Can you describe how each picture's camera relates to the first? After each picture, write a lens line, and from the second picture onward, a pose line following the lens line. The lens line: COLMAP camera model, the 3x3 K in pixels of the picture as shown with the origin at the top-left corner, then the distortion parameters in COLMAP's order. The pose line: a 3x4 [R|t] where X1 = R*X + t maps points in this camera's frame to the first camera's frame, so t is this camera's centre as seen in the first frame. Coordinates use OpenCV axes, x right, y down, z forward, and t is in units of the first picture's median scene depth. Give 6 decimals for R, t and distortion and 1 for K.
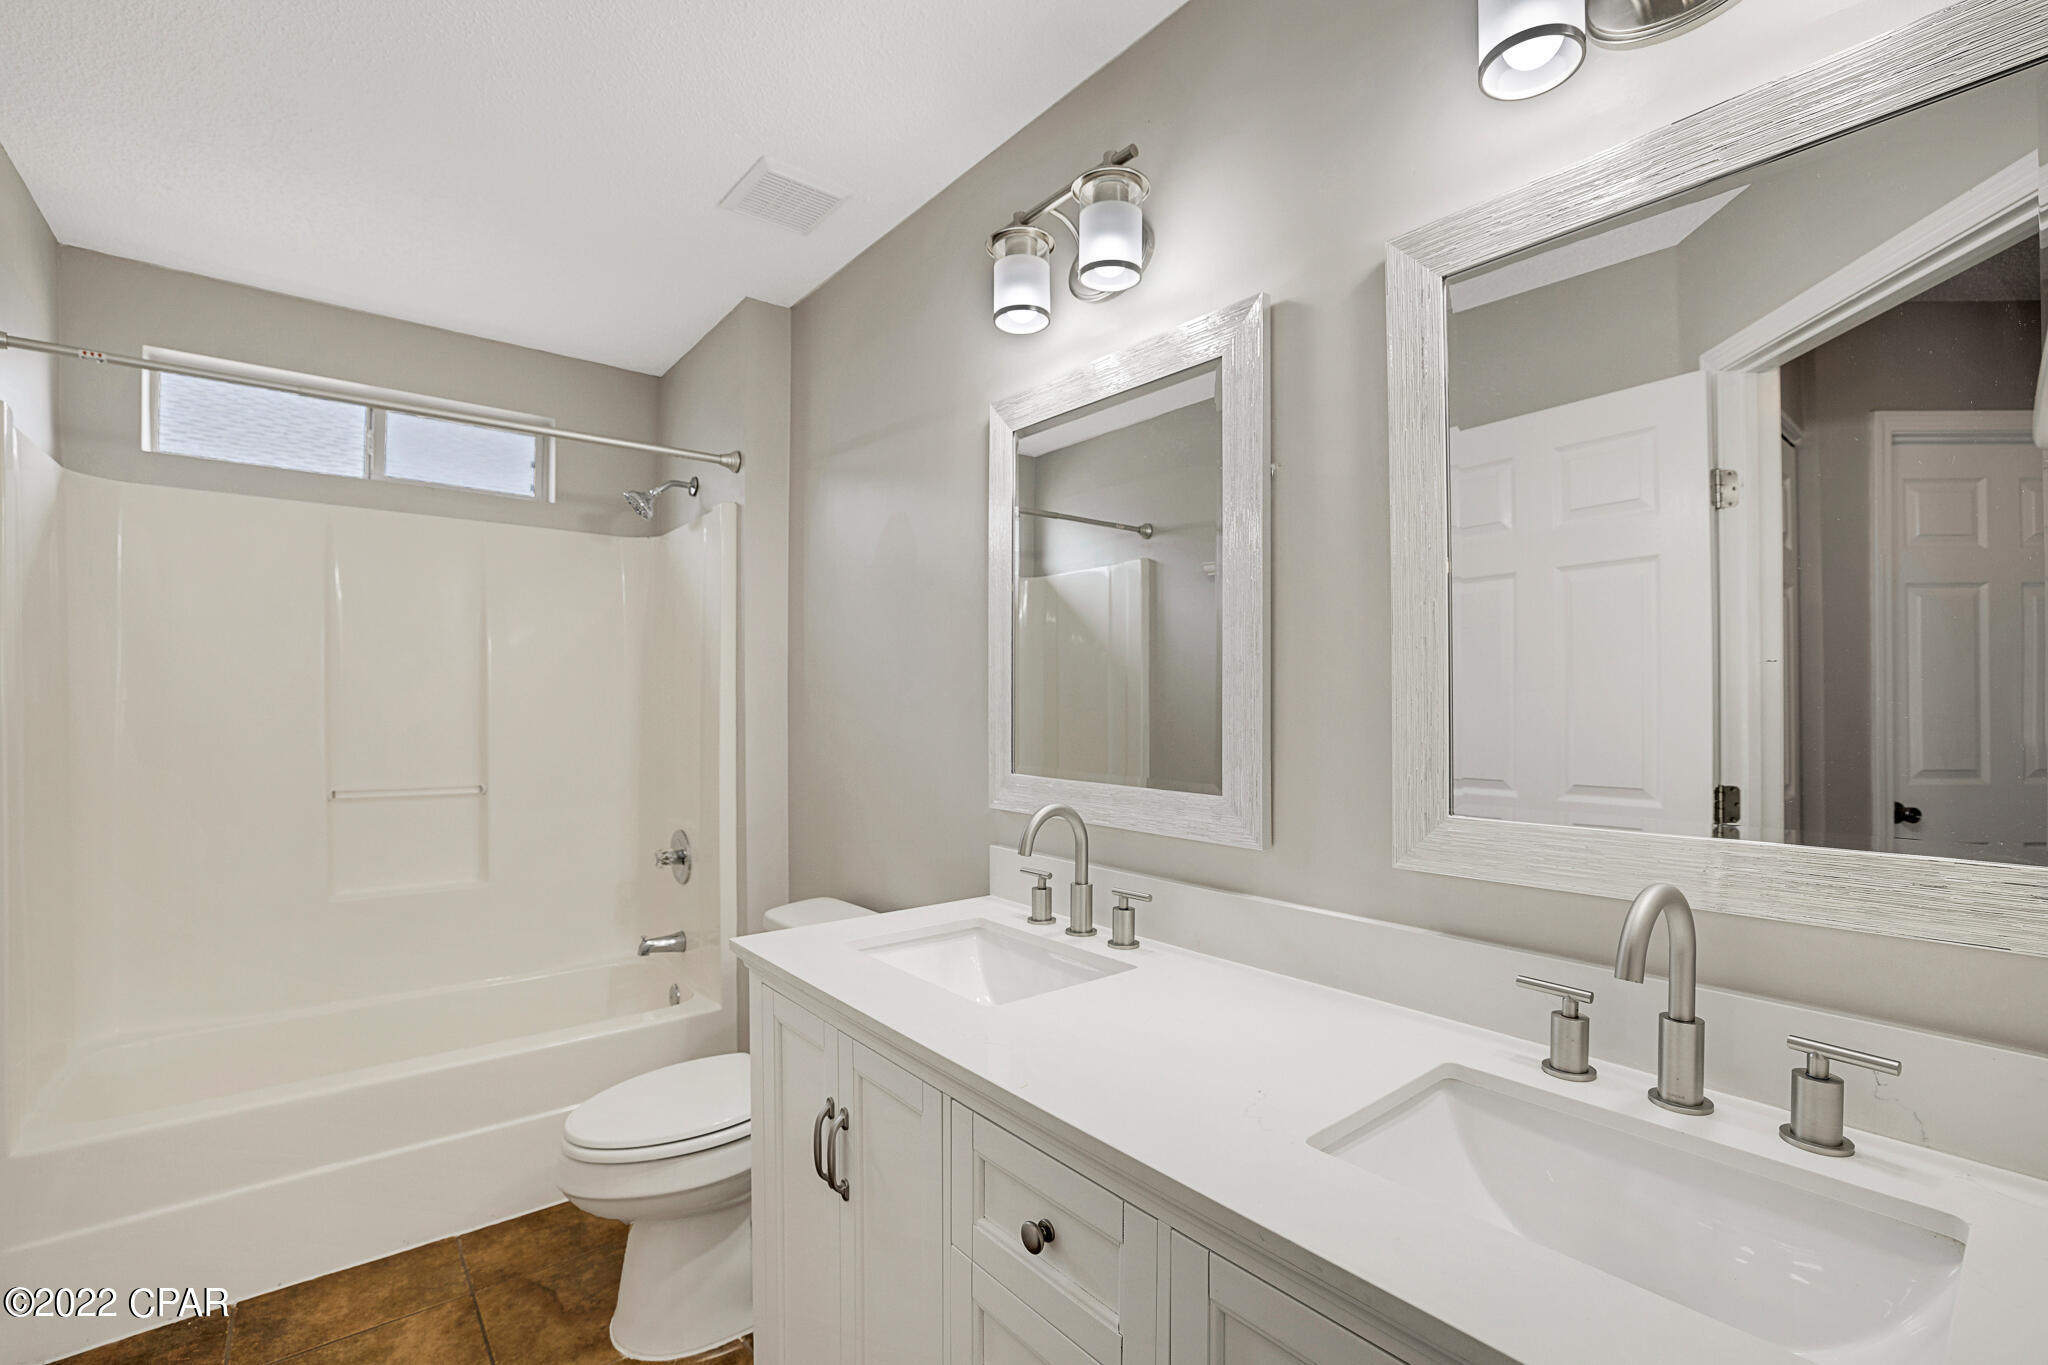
lens RADIAL K [[891.4, 0, 1021.1], [0, 891.4, 695.4], [0, 0, 1]] dist [-0.039436, 0.006959]
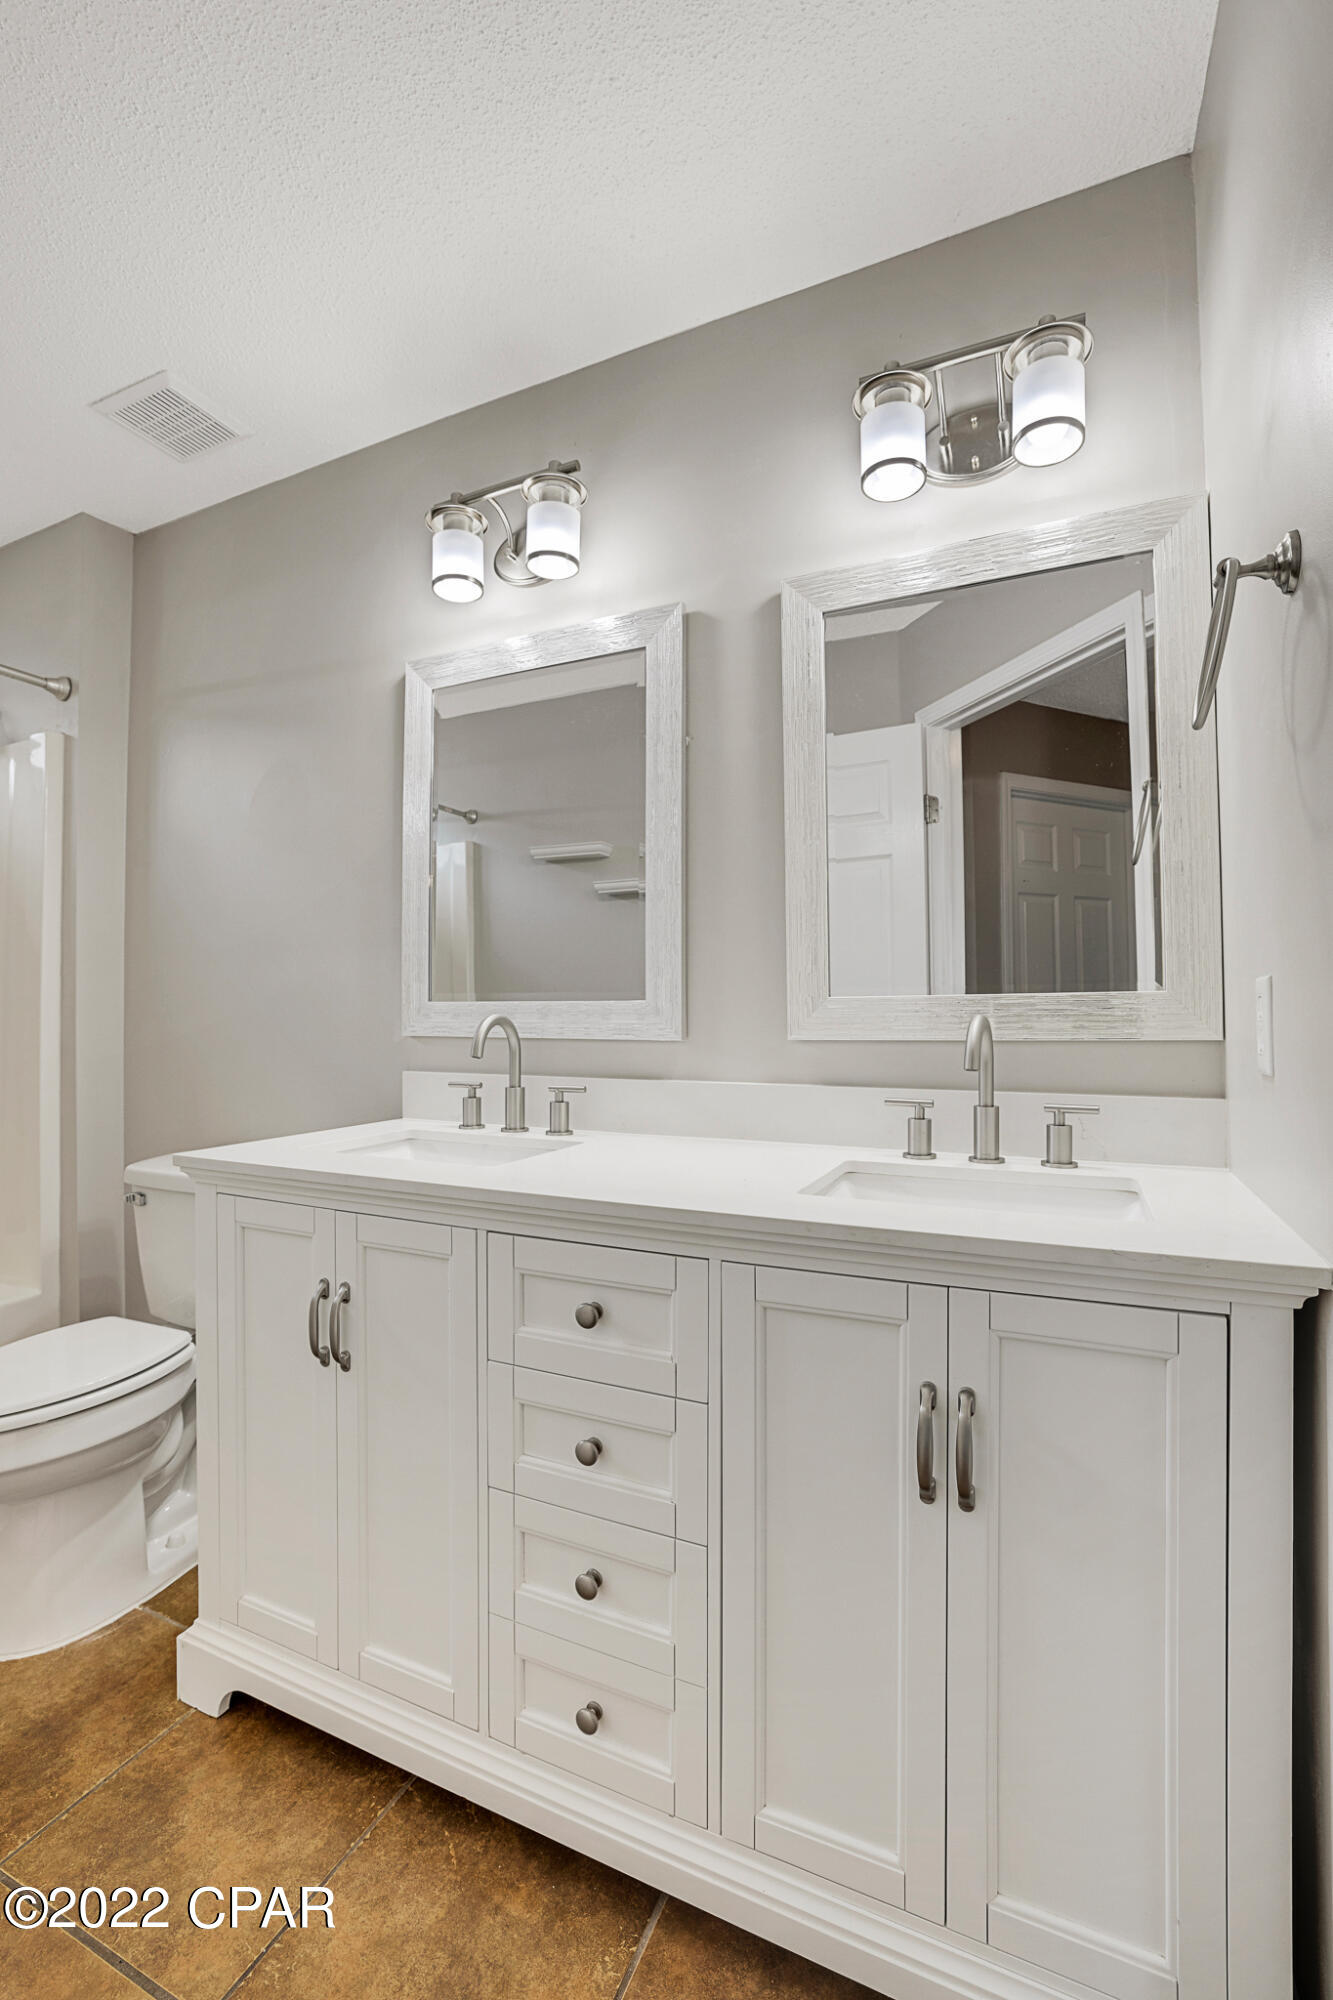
lens RADIAL K [[870.5, 0, 659.4], [0, 870.5, 988.6], [0, 0, 1]] dist [-0.039436, 0.006959]
pose [[0.899304, 0.010465, 0.437200, -0.241974], [0.001002, 0.999662, -0.025990, 0.109505], [-0.437324, 0.023812, 0.898989, -0.076904]]
